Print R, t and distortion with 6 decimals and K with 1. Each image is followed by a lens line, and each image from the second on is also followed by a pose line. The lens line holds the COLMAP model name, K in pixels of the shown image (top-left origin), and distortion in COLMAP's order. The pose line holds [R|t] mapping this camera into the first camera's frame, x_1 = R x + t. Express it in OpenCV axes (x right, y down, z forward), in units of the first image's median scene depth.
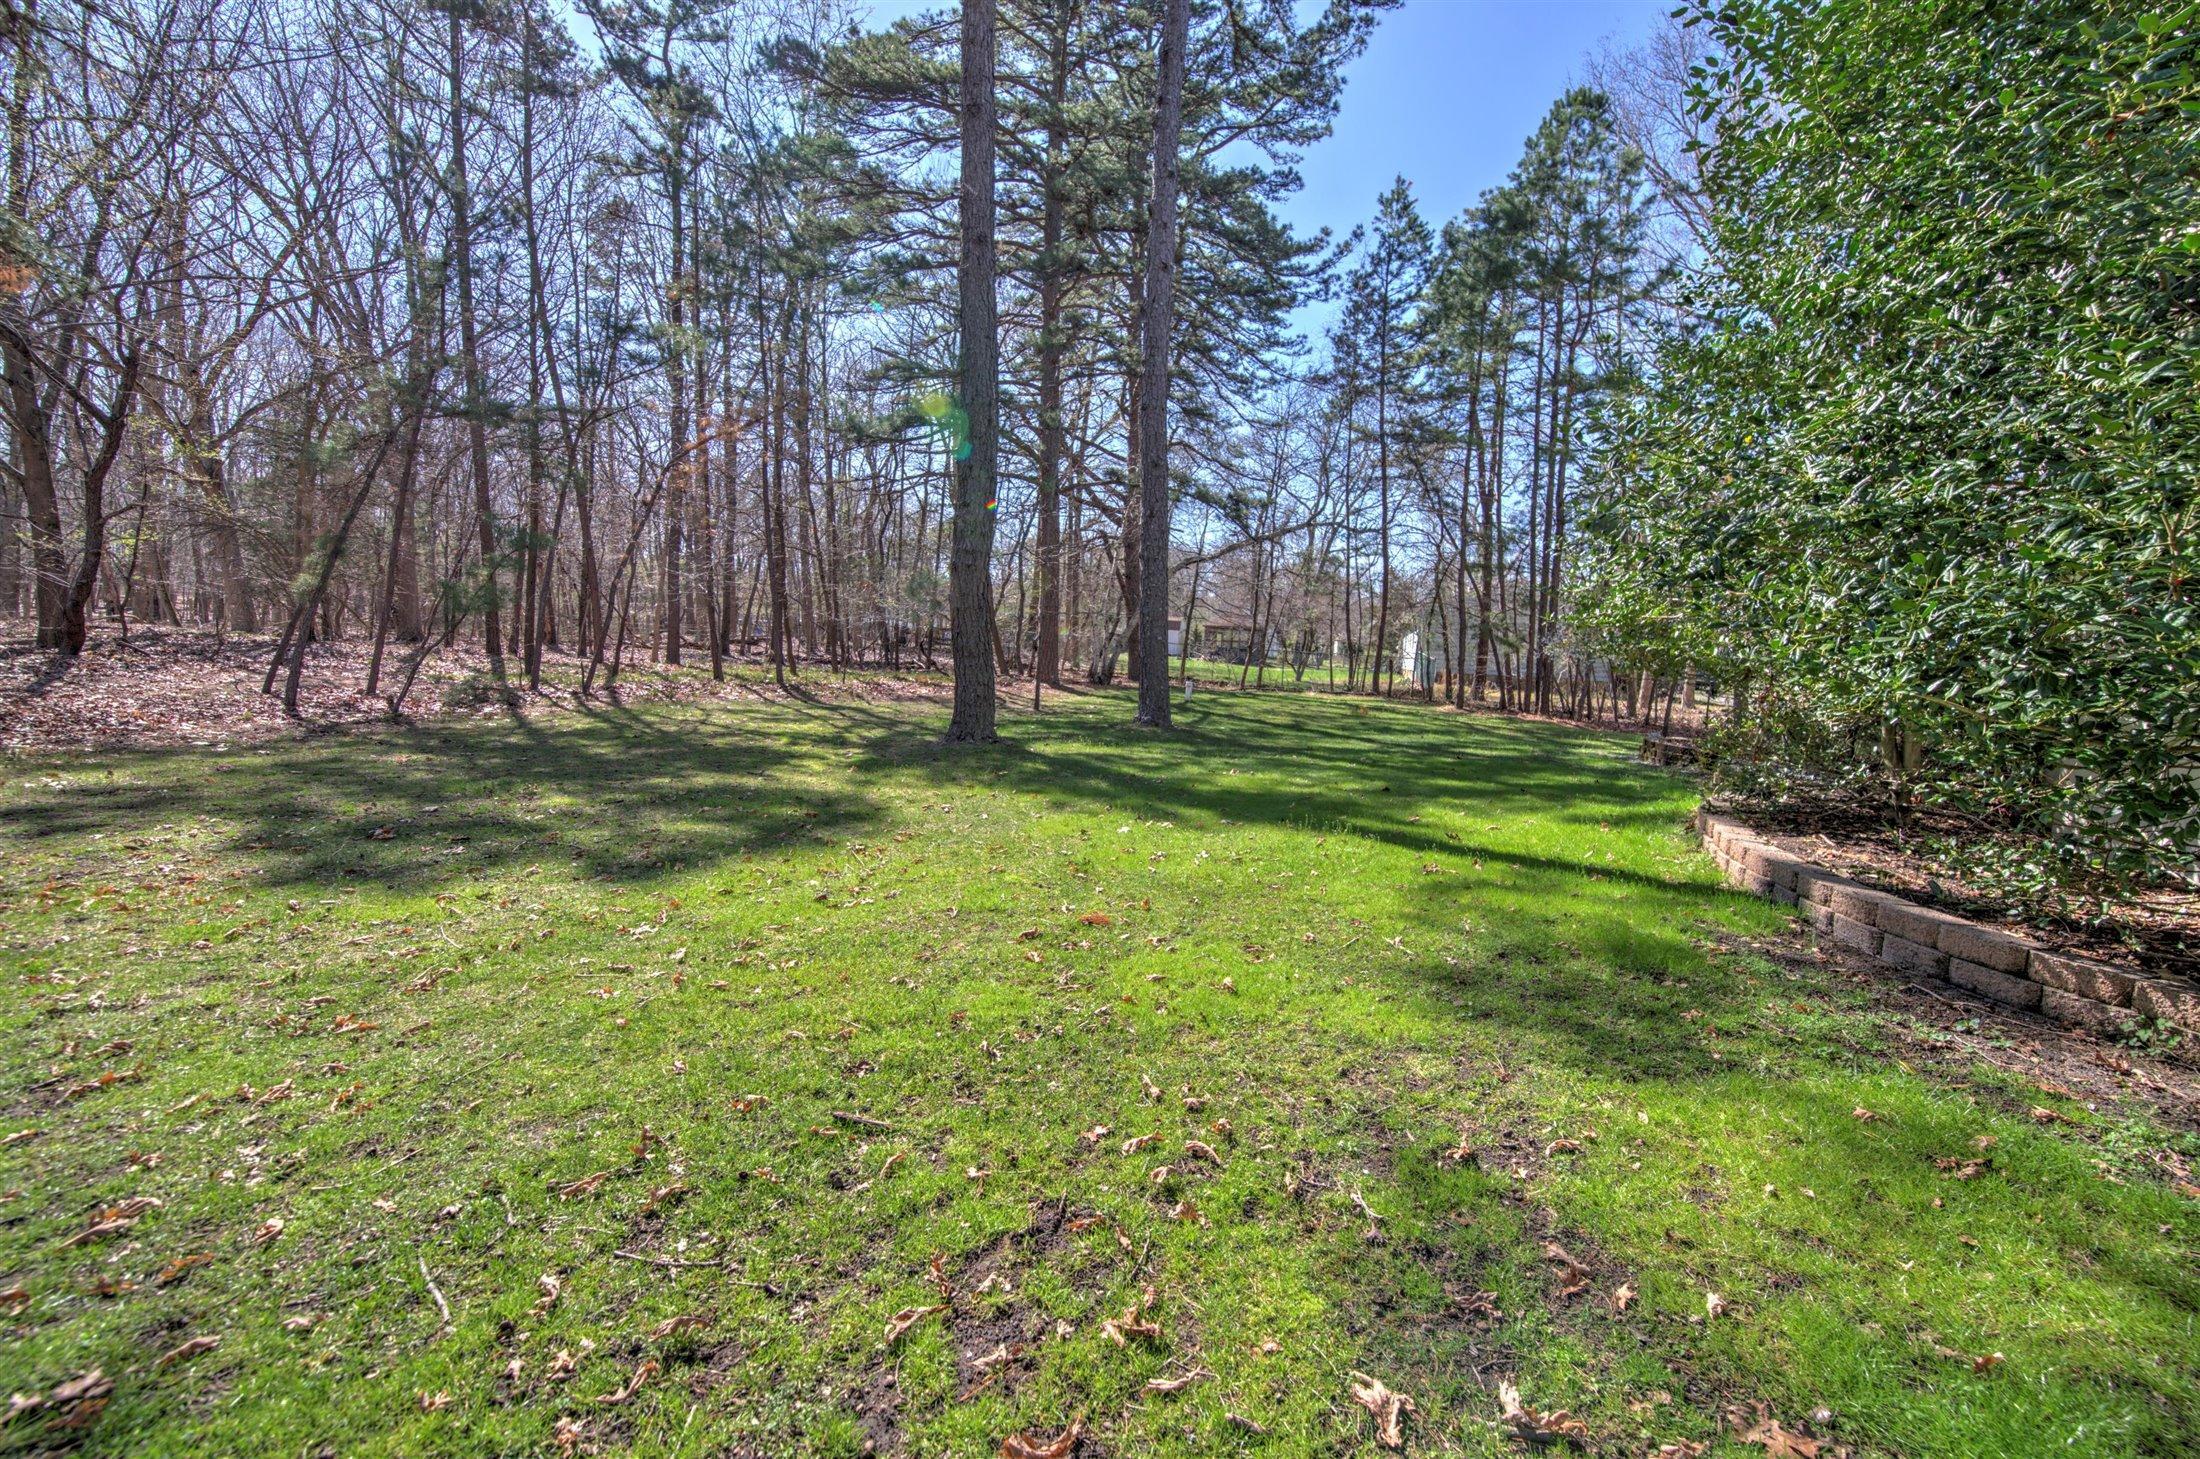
lens RADIAL K [[969.9, 0, 1100.0], [0, 969.9, 729.5], [0, 0, 1]] dist [-0.002322, -0.000873]
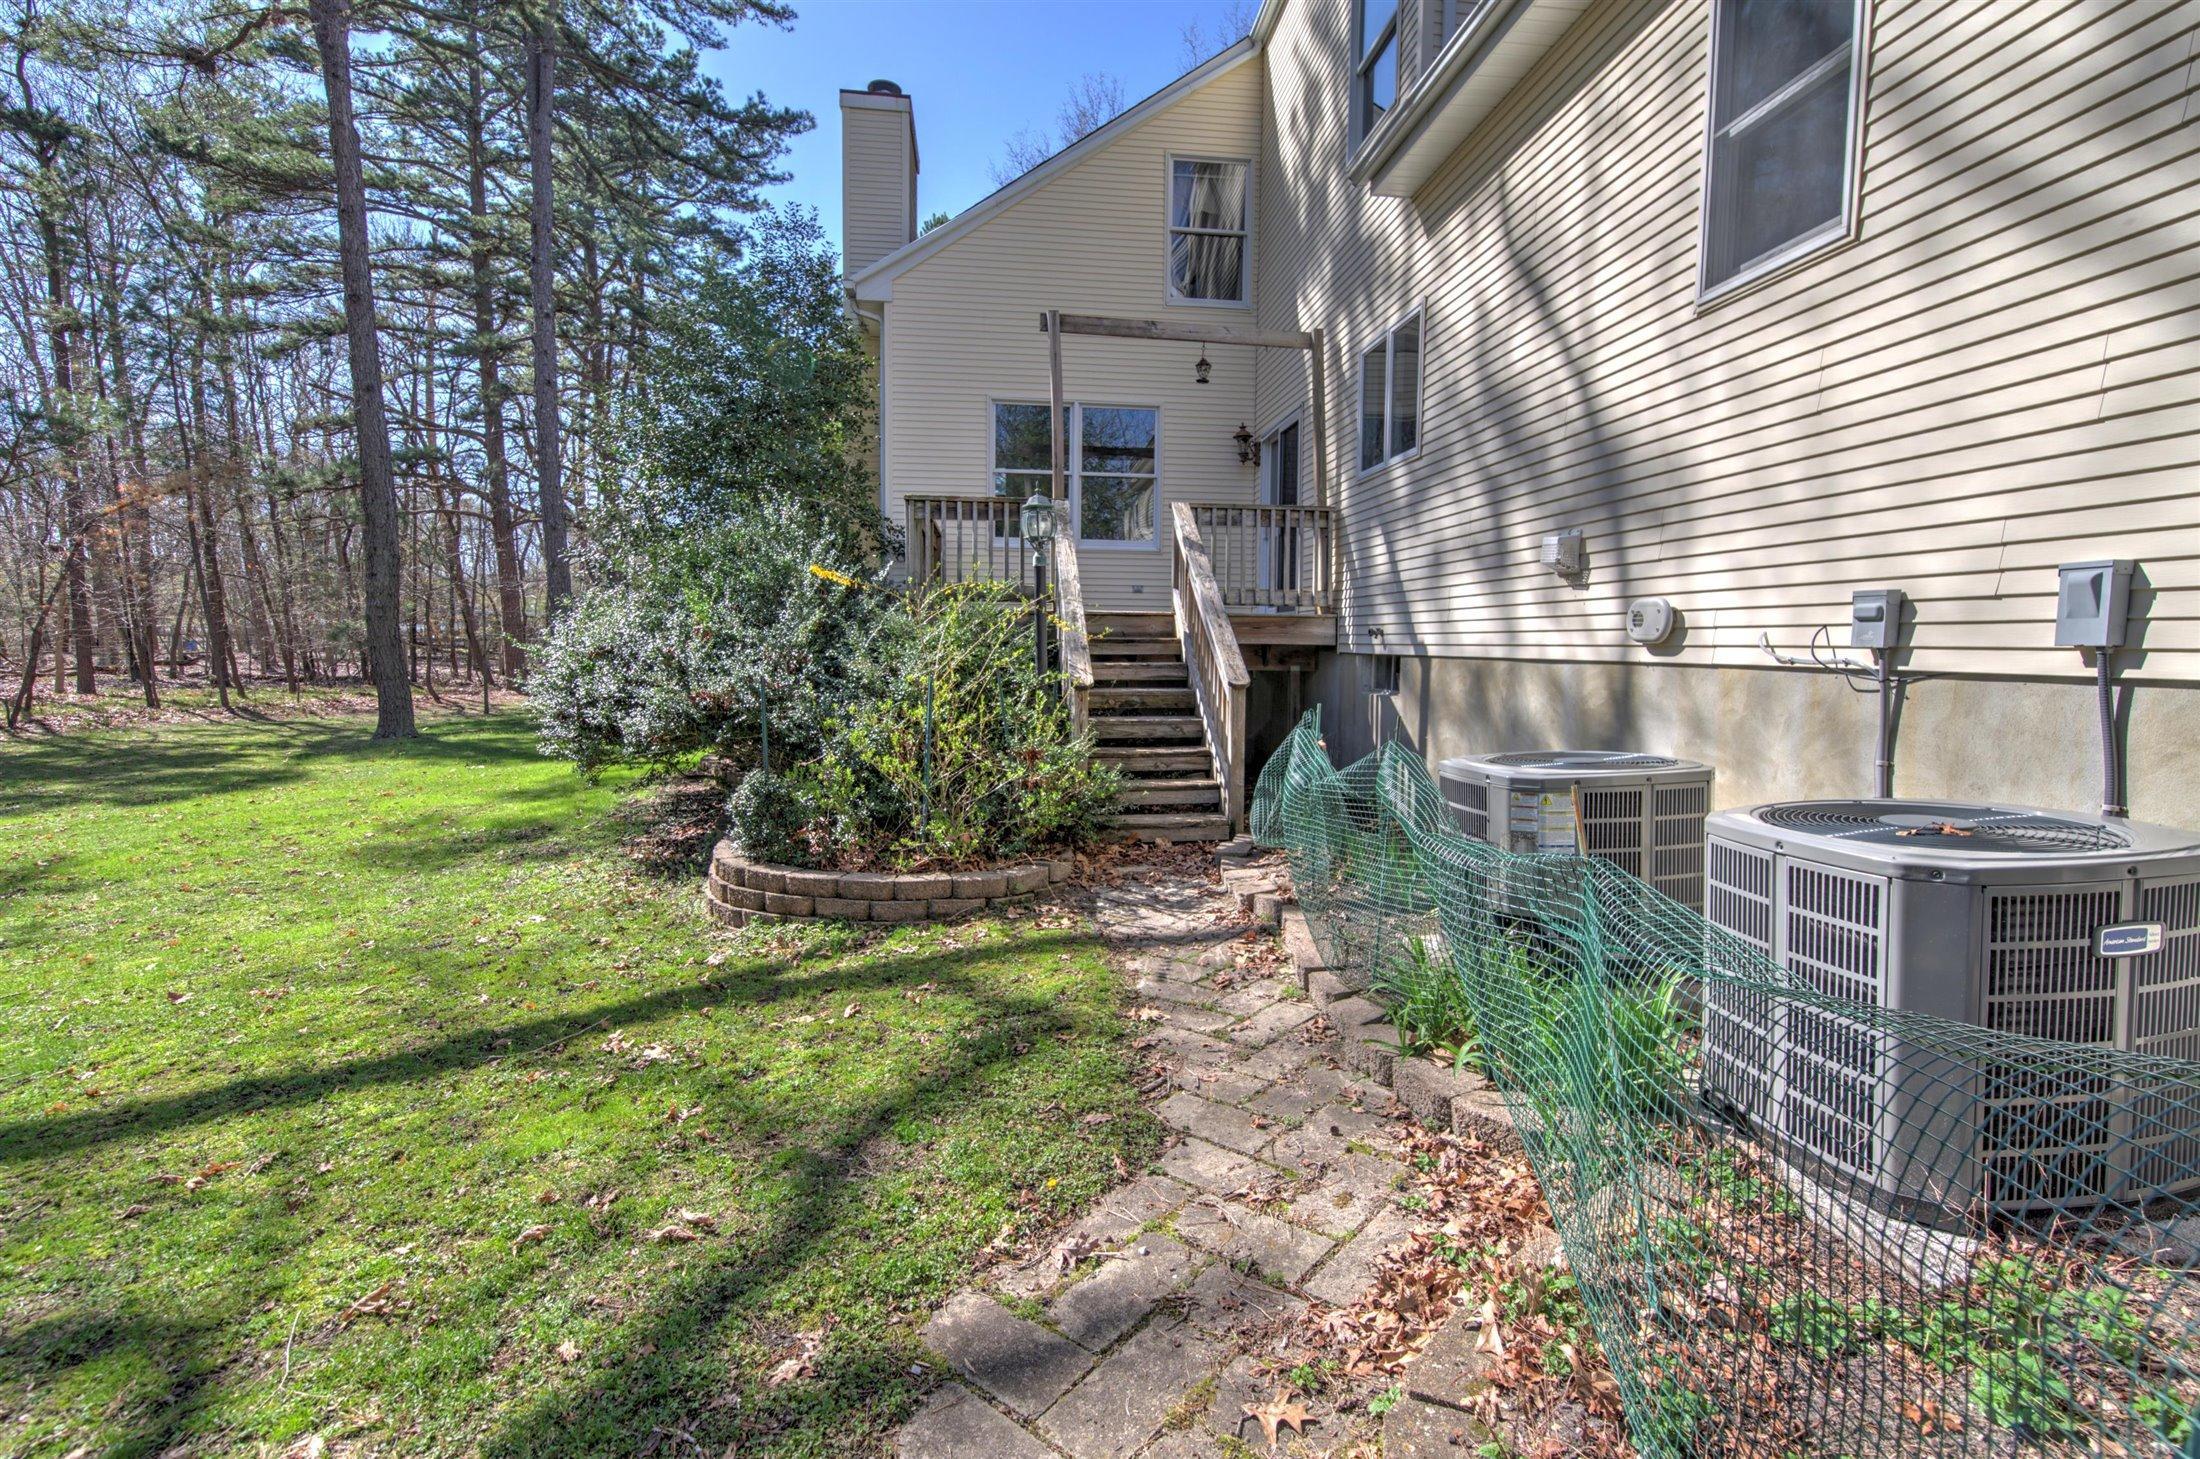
lens RADIAL K [[969.9, 0, 1100.0], [0, 969.9, 729.5], [0, 0, 1]] dist [-0.002322, -0.000873]
pose [[0.913890, -0.078129, 0.398374, 0.128693], [0.072192, 0.996942, 0.029909, 0.016953], [-0.399492, 0.001426, 0.916735, -0.380567]]
